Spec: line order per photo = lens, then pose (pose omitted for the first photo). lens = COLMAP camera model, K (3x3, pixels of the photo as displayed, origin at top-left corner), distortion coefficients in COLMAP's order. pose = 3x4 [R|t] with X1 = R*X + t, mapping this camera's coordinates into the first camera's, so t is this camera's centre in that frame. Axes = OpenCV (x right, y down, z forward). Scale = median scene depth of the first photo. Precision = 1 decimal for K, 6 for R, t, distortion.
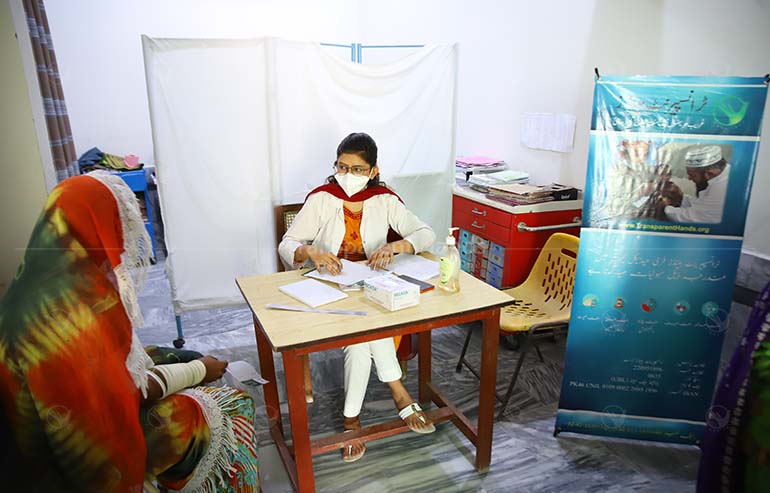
lens RADIAL K [[513.6, 0, 385.0], [0, 513.6, 246.5], [0, 0, 1]] dist [-0.105041, 0.000273]
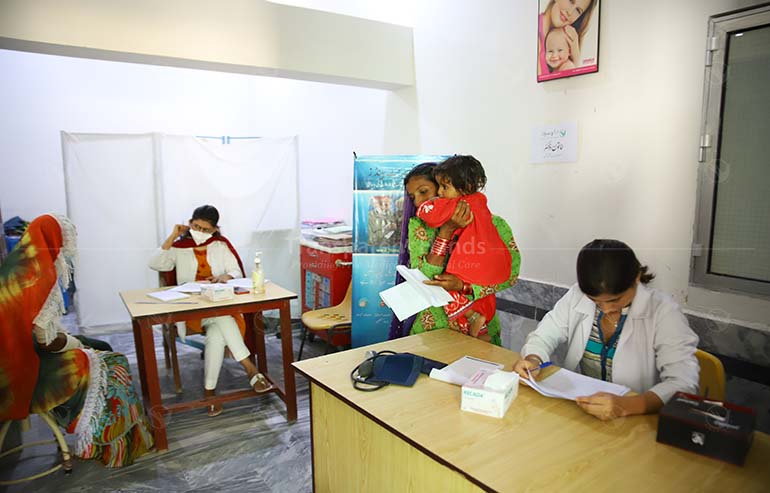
lens RADIAL K [[535.0, 0, 385.0], [0, 535.0, 246.5], [0, 0, 1]] dist [-0.073092, -0.000054]
pose [[0.993283, -0.023664, 0.113261, 0.235280], [0.040963, 0.987386, -0.152942, 0.151168], [-0.108213, 0.156554, 0.981723, -0.473116]]
